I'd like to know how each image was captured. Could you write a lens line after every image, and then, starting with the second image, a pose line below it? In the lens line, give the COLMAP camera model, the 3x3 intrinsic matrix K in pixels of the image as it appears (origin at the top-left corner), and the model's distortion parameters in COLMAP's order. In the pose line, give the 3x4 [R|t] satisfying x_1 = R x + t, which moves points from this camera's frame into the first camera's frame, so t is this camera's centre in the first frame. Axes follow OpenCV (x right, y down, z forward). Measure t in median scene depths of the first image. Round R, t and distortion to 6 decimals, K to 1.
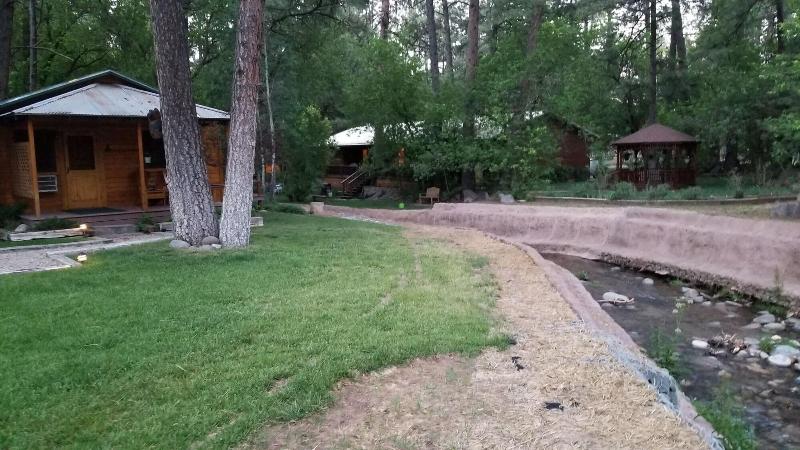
lens RADIAL K [[611.1, 0, 400.3], [0, 611.1, 224.3], [0, 0, 1]] dist [0.028137, -0.003914]
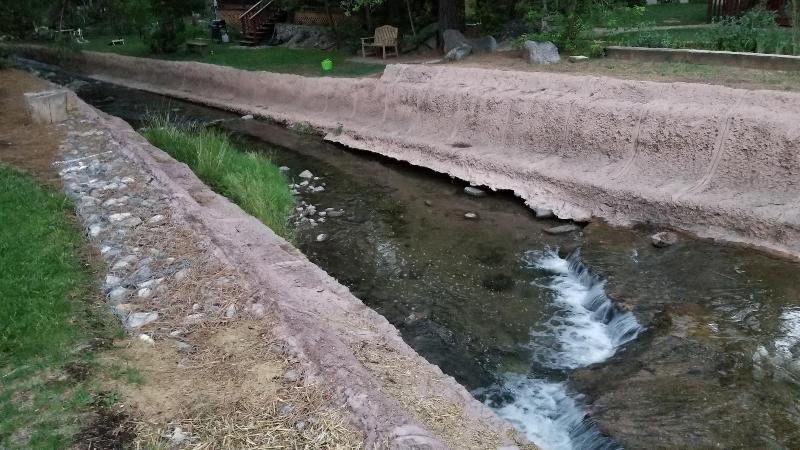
lens RADIAL K [[611.1, 0, 399.6], [0, 611.1, 225.2], [0, 0, 1]] dist [0.028137, -0.003914]
pose [[0.998020, -0.041912, 0.046889, 0.035500], [0.027955, 0.963507, 0.266220, -0.037095], [-0.056336, -0.264382, 0.962771, 0.463262]]
